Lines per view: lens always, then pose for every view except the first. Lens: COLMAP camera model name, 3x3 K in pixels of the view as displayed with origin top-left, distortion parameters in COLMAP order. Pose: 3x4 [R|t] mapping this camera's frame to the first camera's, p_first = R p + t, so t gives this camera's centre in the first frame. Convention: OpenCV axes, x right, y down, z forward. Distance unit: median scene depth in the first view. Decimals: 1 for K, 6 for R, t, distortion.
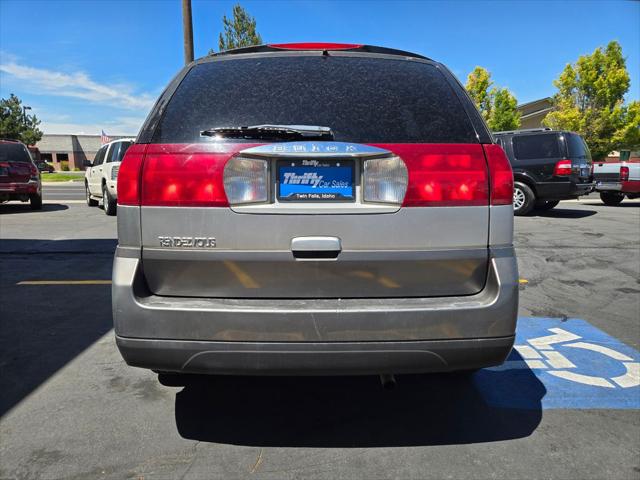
lens RADIAL K [[429.5, 0, 319.1], [0, 429.5, 242.3], [0, 0, 1]] dist [0.032954, -0.010354]
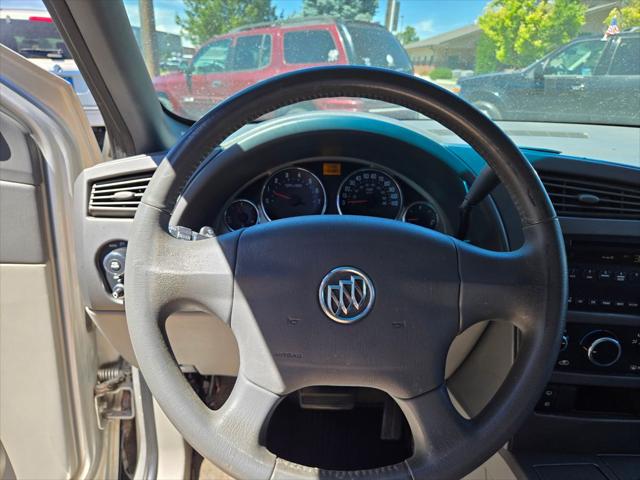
lens RADIAL K [[431.4, 0, 322.2], [0, 431.4, 244.9], [0, 0, 1]] dist [0.056542, -0.053351]
pose [[0.999426, 0.027614, 0.019617, -0.140370], [-0.031099, 0.977567, 0.208315, -0.267483], [-0.013424, -0.208806, 0.977865, 1.334362]]
